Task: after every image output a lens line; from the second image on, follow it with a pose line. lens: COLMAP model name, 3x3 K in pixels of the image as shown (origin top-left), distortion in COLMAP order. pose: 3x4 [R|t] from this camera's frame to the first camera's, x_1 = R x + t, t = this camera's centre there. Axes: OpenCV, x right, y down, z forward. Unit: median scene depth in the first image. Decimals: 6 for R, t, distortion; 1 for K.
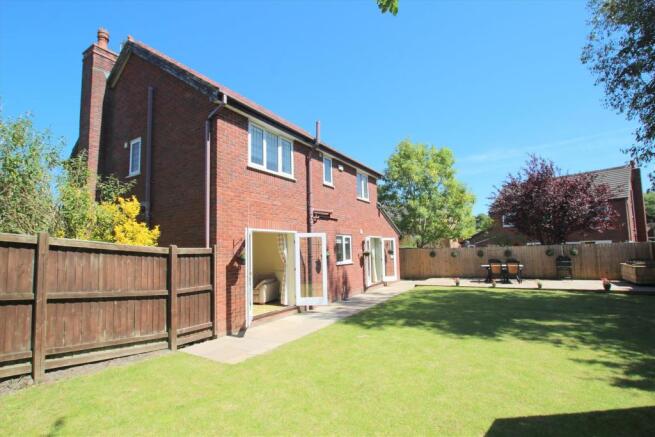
lens RADIAL K [[305.2, 0, 328.2], [0, 305.2, 227.8], [0, 0, 1]] dist [-0.026372, 0.000674]
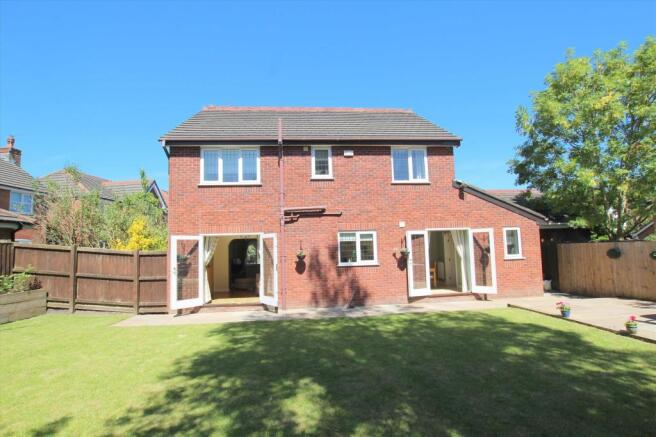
lens RADIAL K [[305.7, 0, 328.7], [0, 305.7, 227.8], [0, 0, 1]] dist [-0.026372, 0.000674]
pose [[0.598855, -0.047116, -0.799470, 0.937117], [0.072245, 0.997376, -0.004663, 0.016898], [0.797592, -0.054965, 0.600688, 0.581612]]
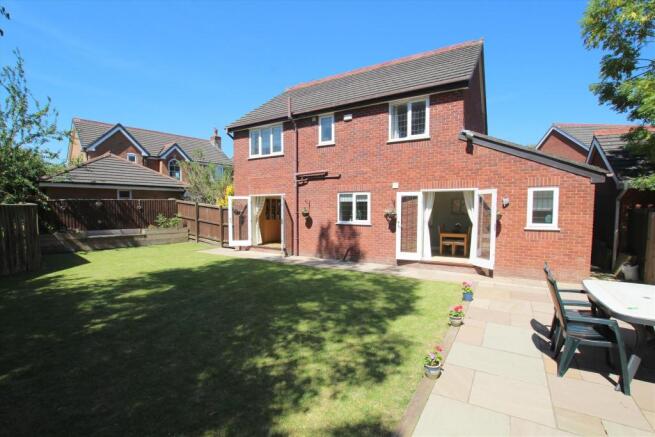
lens RADIAL K [[305.2, 0, 328.2], [0, 305.2, 227.8], [0, 0, 1]] dist [-0.026372, 0.000674]
pose [[0.002556, 0.088755, -0.996050, 1.311009], [0.071906, 0.993459, 0.088709, 0.057240], [0.997408, -0.071849, -0.003842, 1.259126]]
